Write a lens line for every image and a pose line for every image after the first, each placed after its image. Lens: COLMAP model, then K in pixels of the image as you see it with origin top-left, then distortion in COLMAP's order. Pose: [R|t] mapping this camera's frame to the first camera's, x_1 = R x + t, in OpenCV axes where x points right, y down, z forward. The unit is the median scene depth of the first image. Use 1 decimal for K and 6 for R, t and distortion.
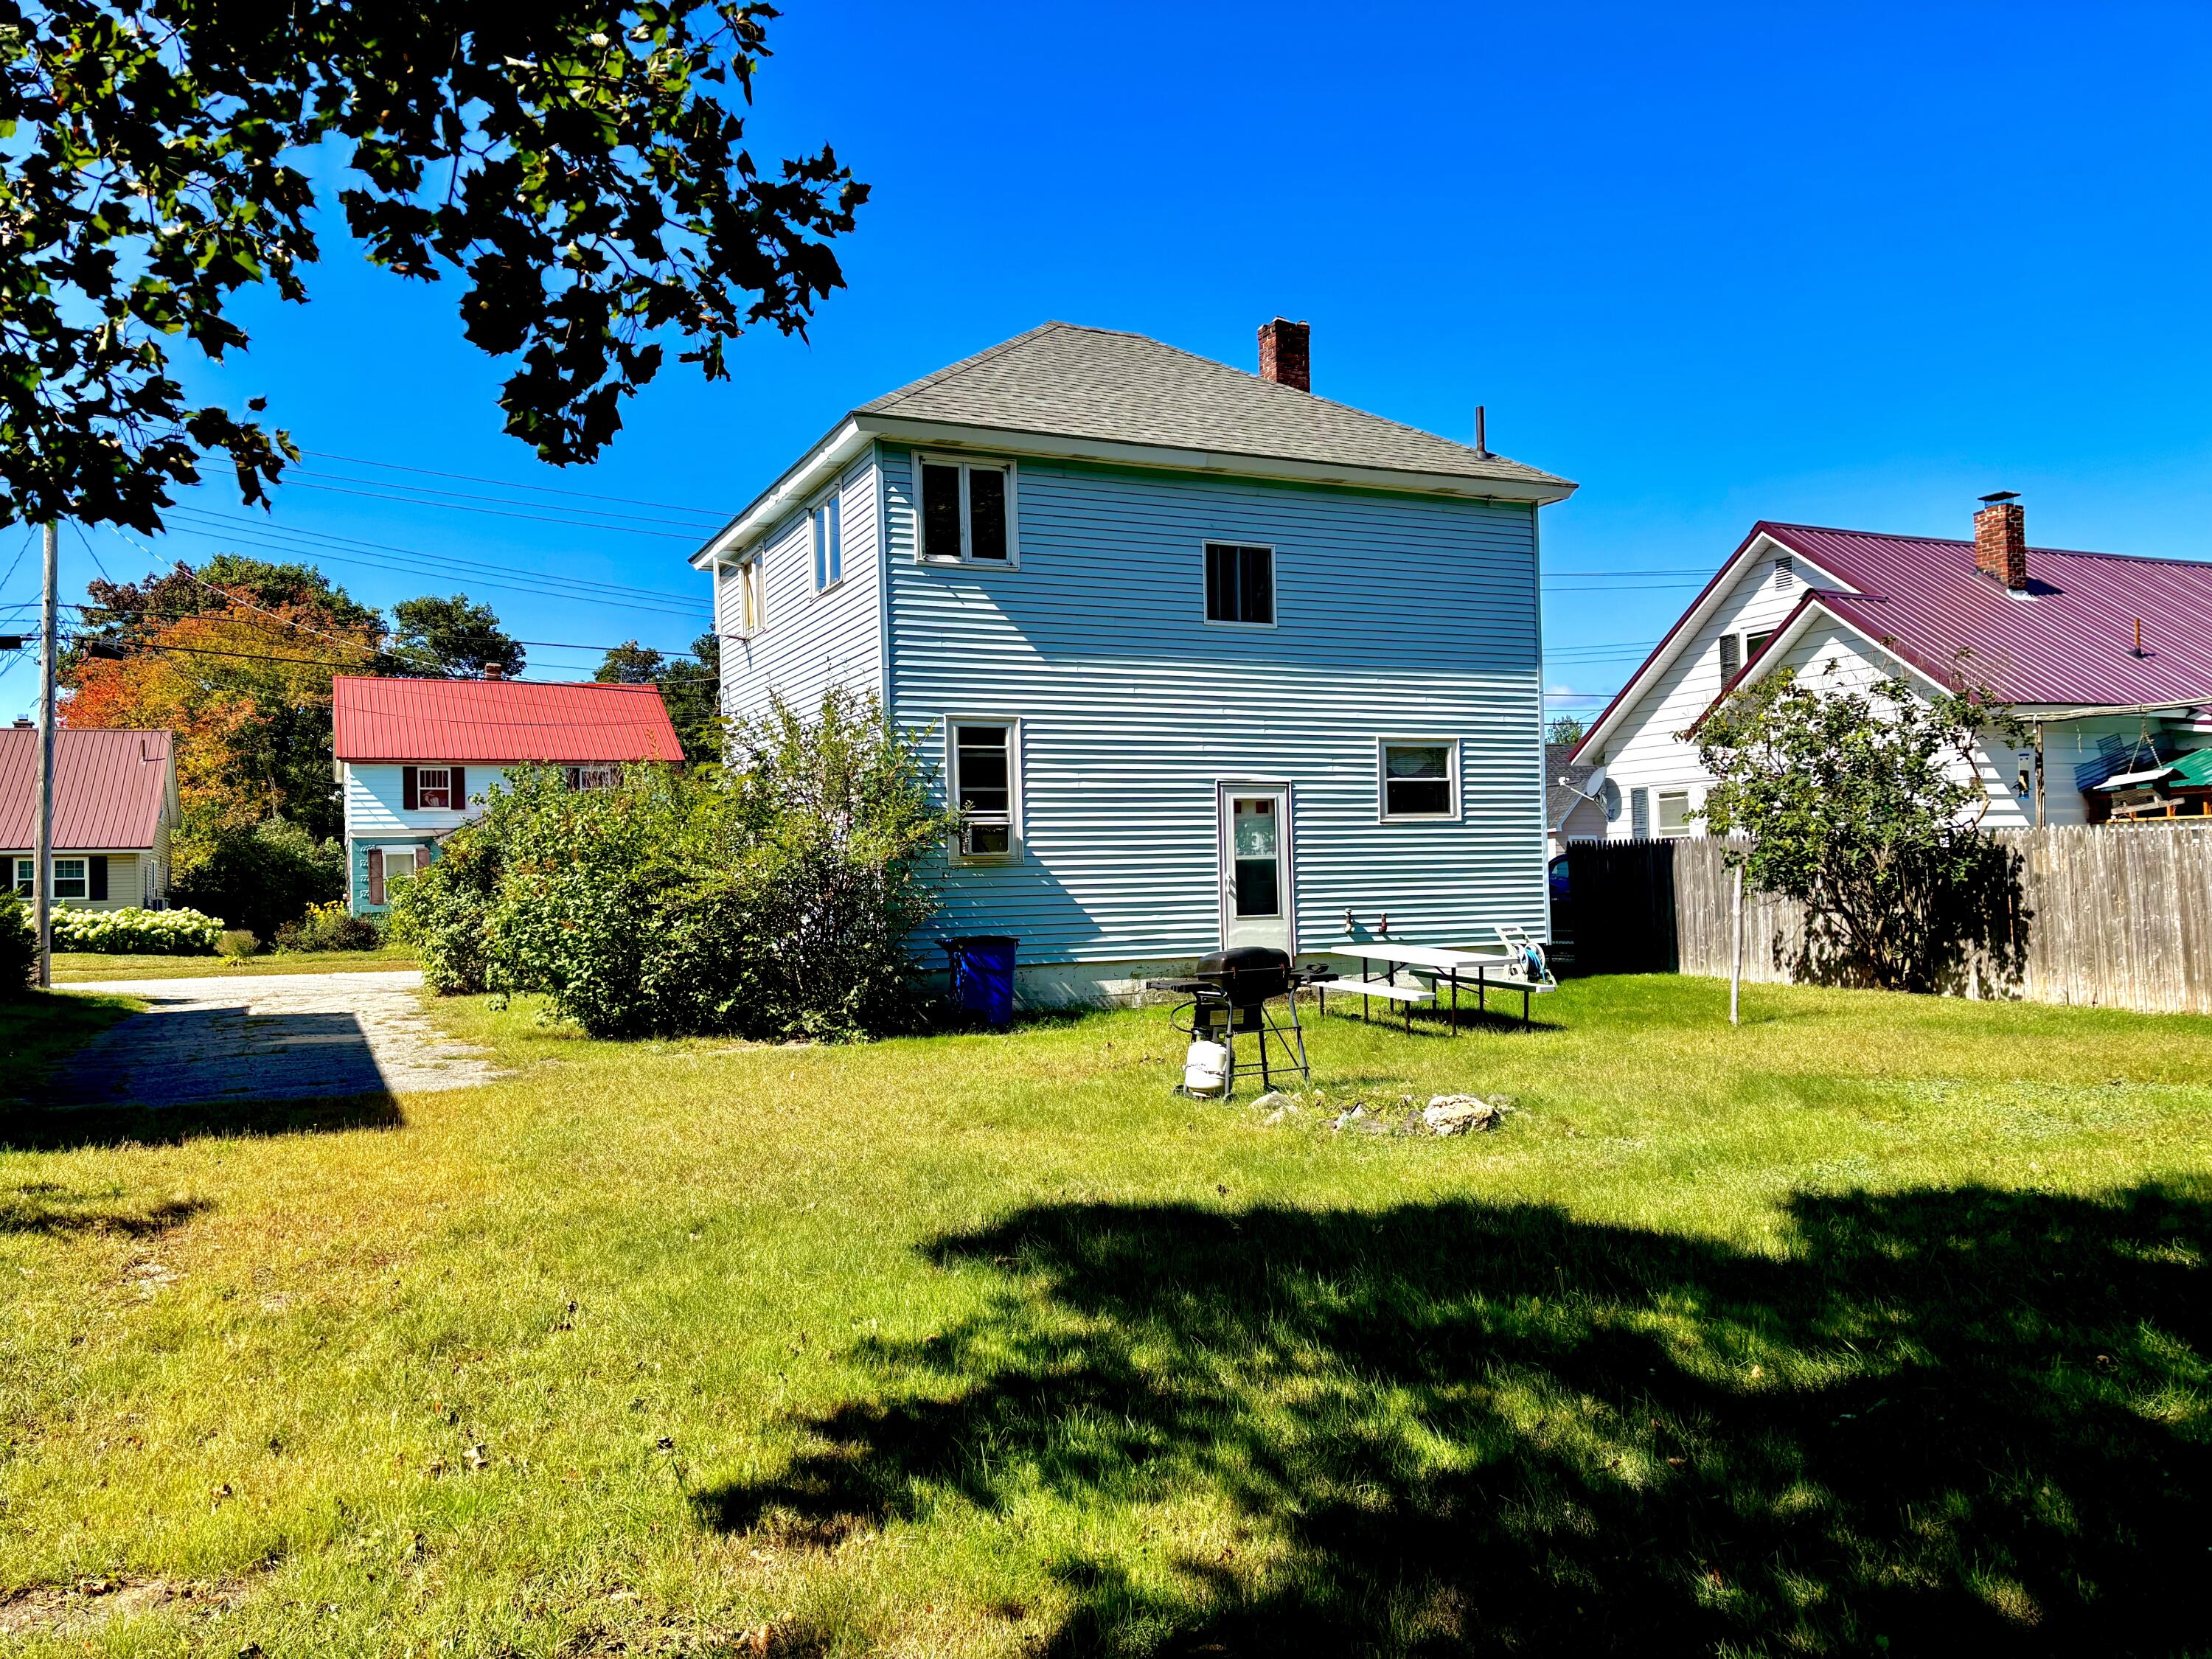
lens RADIAL K [[1680.5, 0, 1110.2], [0, 1680.5, 828.8], [0, 0, 1]] dist [0.055828, -0.001450]
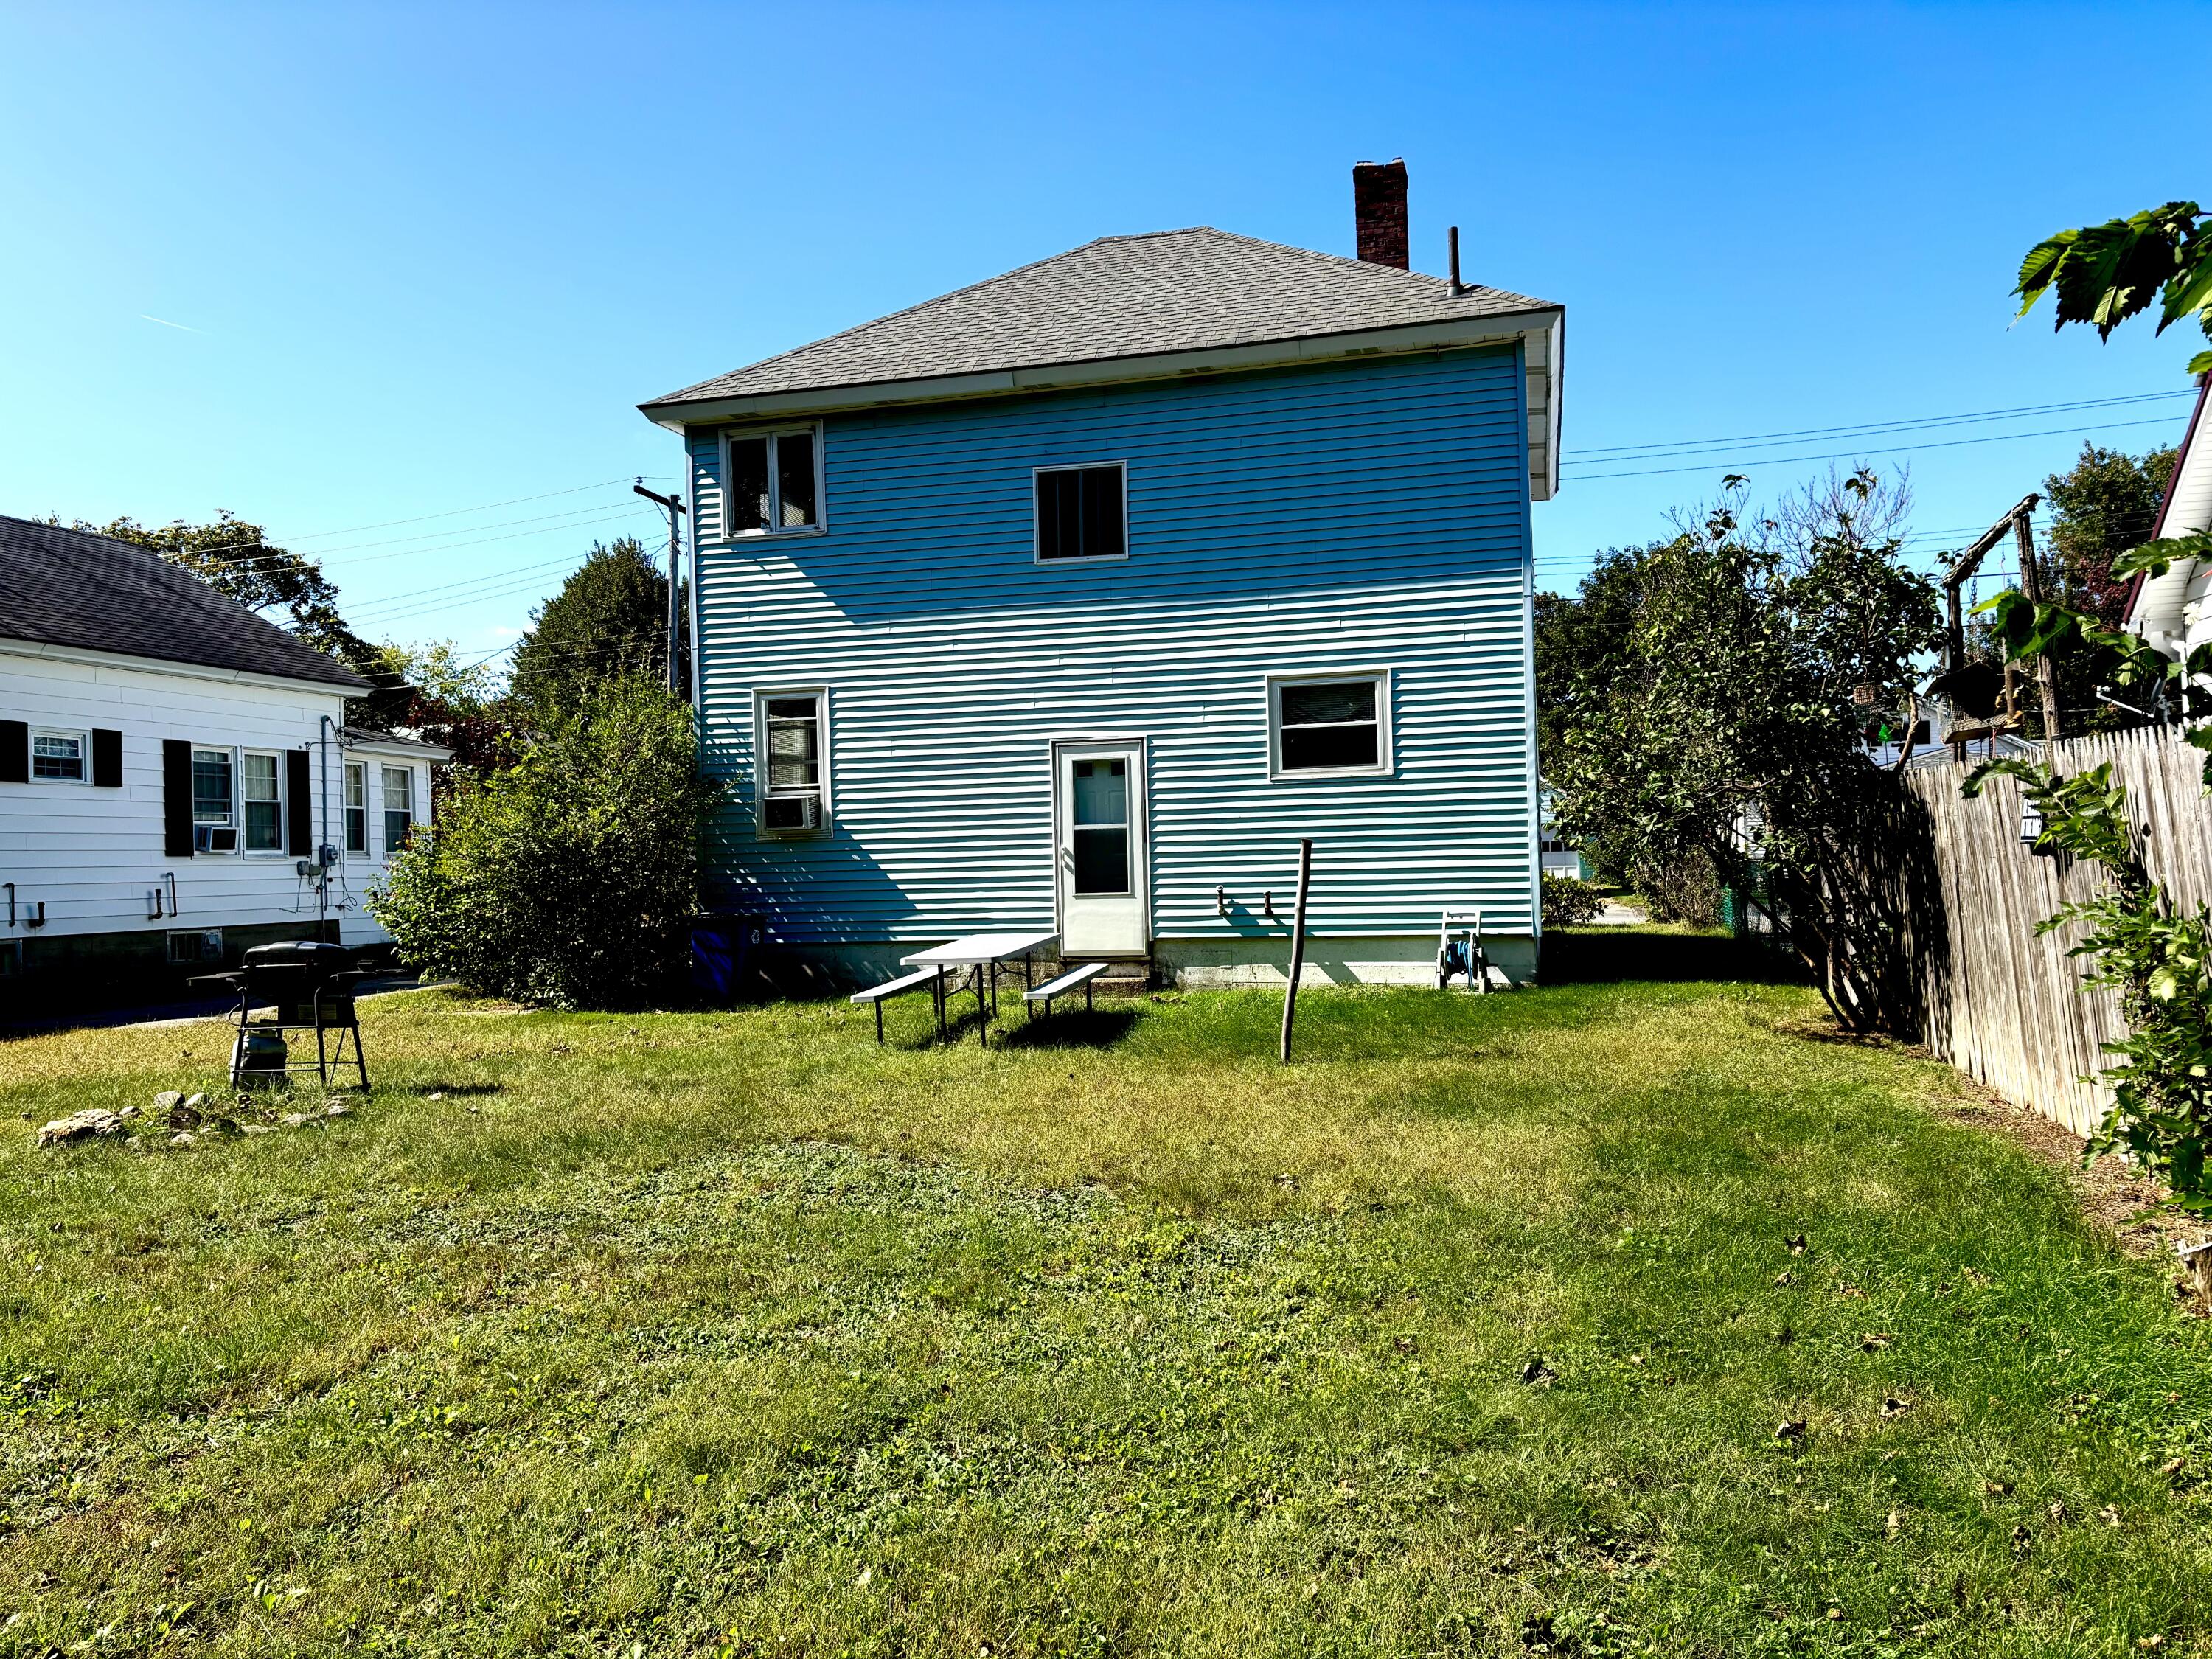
lens RADIAL K [[1680.5, 0, 1109.5], [0, 1680.5, 827.3], [0, 0, 1]] dist [0.055828, -0.001450]
pose [[0.763047, -0.010366, -0.646260, 0.655192], [0.029922, 0.999366, 0.019300, 0.000786], [0.645650, -0.034065, 0.762873, 0.342023]]
